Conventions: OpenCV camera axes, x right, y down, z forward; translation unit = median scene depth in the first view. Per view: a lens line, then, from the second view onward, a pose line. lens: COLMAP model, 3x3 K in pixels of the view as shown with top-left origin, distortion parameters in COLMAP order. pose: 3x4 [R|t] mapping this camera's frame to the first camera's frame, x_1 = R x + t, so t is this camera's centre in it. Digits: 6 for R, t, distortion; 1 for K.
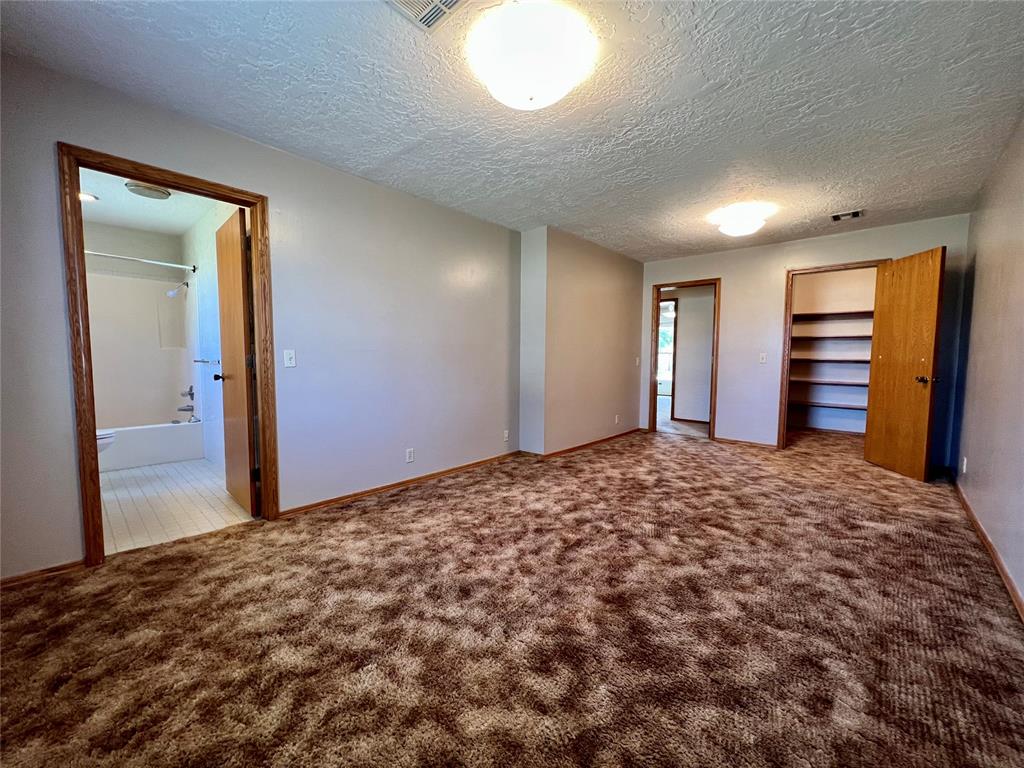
lens RADIAL K [[409.7, 0, 510.2], [0, 409.7, 382.8], [0, 0, 1]] dist [0.001487, 0.000143]
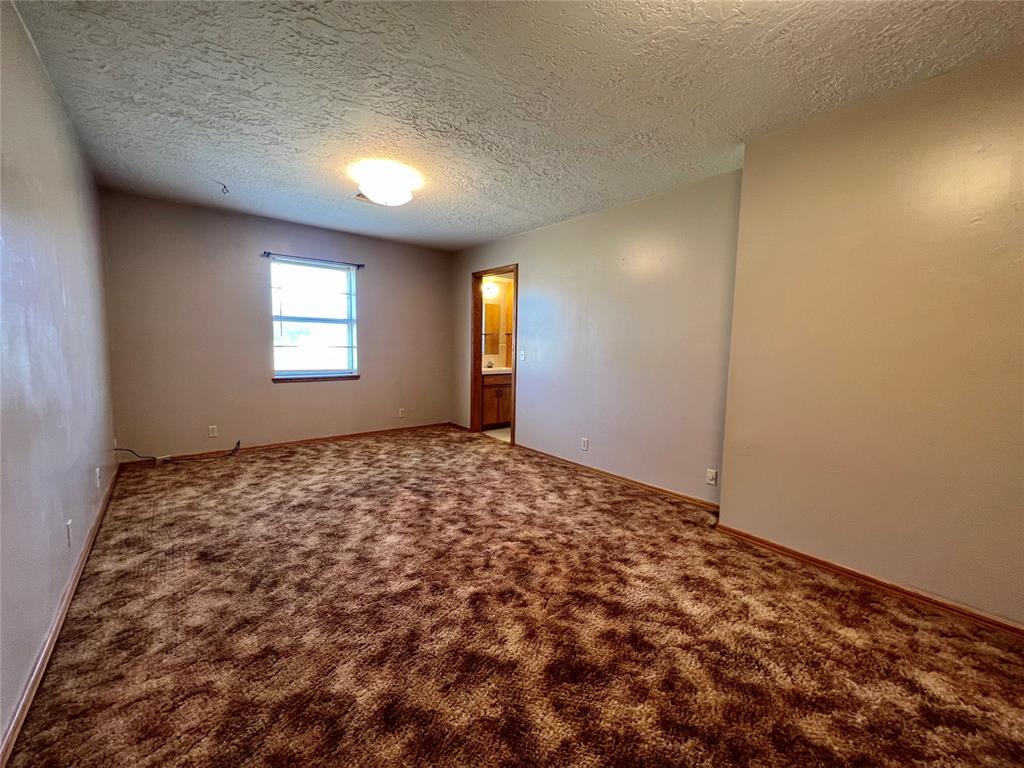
lens RADIAL K [[409.7, 0, 510.9], [0, 409.7, 382.4], [0, 0, 1]] dist [0.001487, 0.000143]
pose [[-0.140626, 0.079130, -0.986896, 1.338042], [-0.089472, 0.991707, 0.092265, -0.117732], [0.986012, 0.101274, -0.132379, 1.403829]]
